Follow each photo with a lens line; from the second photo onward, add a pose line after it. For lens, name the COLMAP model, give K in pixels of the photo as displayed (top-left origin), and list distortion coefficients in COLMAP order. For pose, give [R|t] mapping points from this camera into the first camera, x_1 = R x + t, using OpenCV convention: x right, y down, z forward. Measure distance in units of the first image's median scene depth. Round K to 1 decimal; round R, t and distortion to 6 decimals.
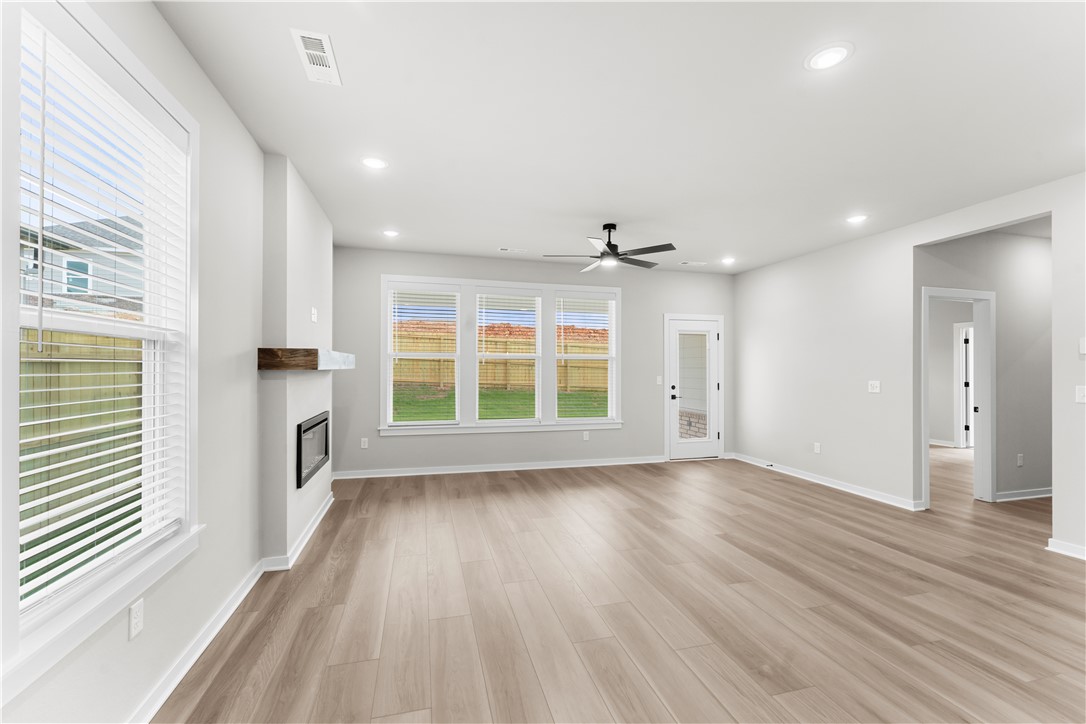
lens RADIAL K [[451.3, 0, 542.6], [0, 451.3, 362.7], [0, 0, 1]] dist [-0.003517, 0.001102]
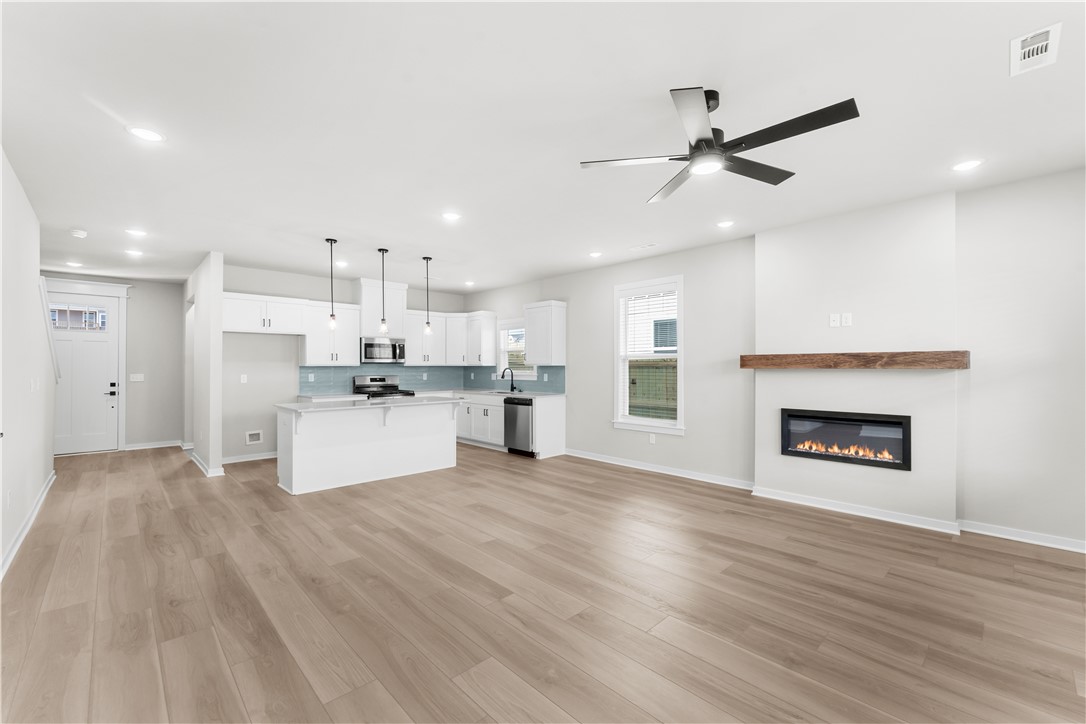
lens RADIAL K [[451.3, 0, 544.9], [0, 451.3, 367.5], [0, 0, 1]] dist [-0.003517, 0.001102]
pose [[-0.873789, -0.002738, -0.486298, 0.621135], [0.001488, 0.999964, -0.008303, 0.018810], [0.486304, -0.007979, -0.873753, 1.486667]]
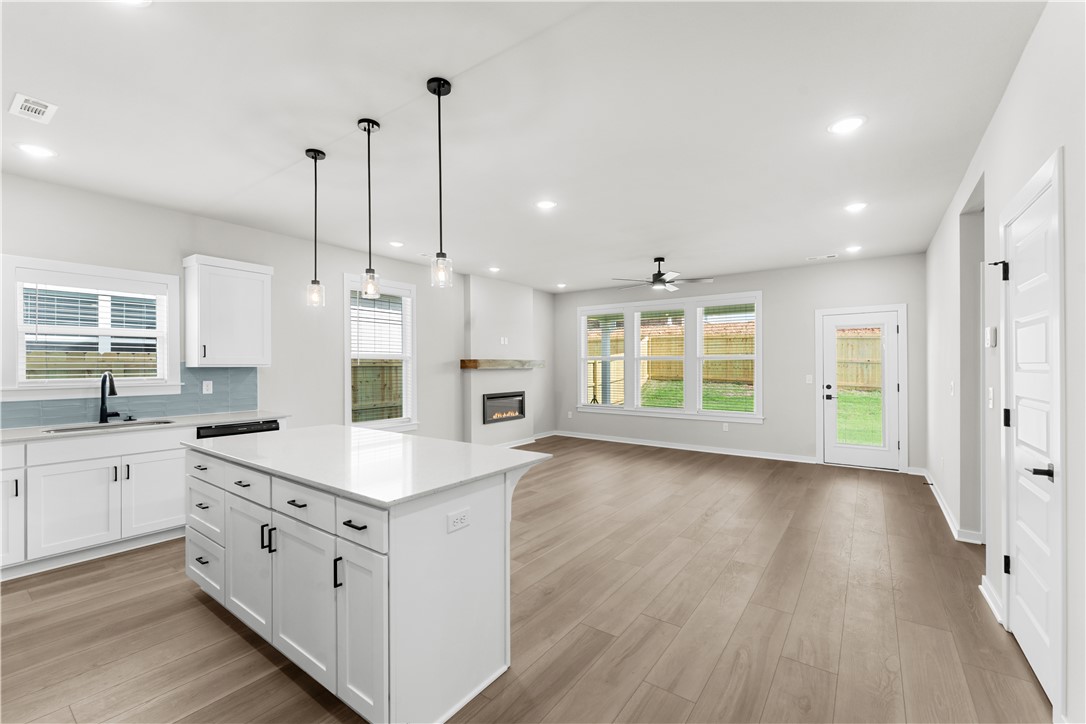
lens RADIAL K [[451.3, 0, 544.0], [0, 451.3, 362.7], [0, 0, 1]] dist [-0.003517, 0.001102]
pose [[0.632830, -0.011827, -0.774200, 1.033624], [0.012588, 0.999908, -0.004985, 0.002040], [0.774188, -0.006591, 0.632921, -0.099801]]
